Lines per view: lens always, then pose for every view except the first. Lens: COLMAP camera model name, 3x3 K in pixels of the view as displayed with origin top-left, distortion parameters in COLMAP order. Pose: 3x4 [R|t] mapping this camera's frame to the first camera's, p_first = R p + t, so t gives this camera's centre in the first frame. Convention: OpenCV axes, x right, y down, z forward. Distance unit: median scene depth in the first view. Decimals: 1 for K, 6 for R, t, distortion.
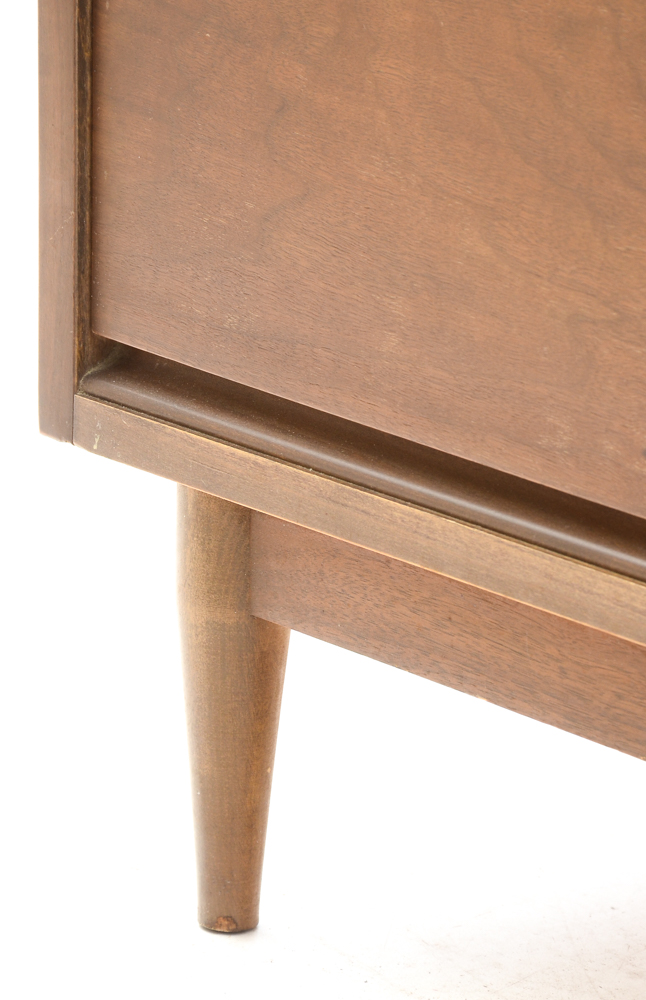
lens RADIAL K [[6038.1, 0, 324.4], [0, 6038.1, 497.0], [0, 0, 1]] dist [2.661385, 0.000000]
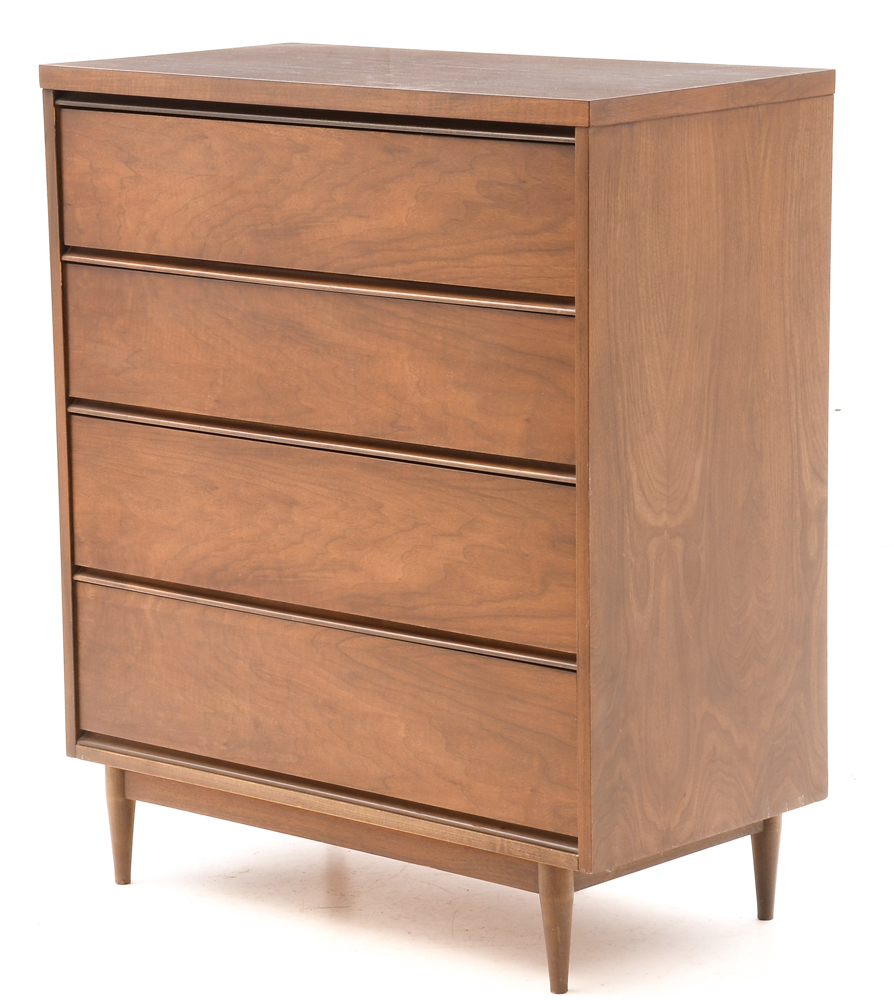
lens RADIAL K [[4158.0, 0, 448.0], [0, 4158.0, 508.0], [0, 0, 1]] dist [0.707945, 0.000000]
pose [[0.993067, -0.058875, 0.101745, -0.071185], [0.068721, 0.992992, -0.096144, 0.109898], [-0.095371, 0.102470, 0.990154, -1.736045]]
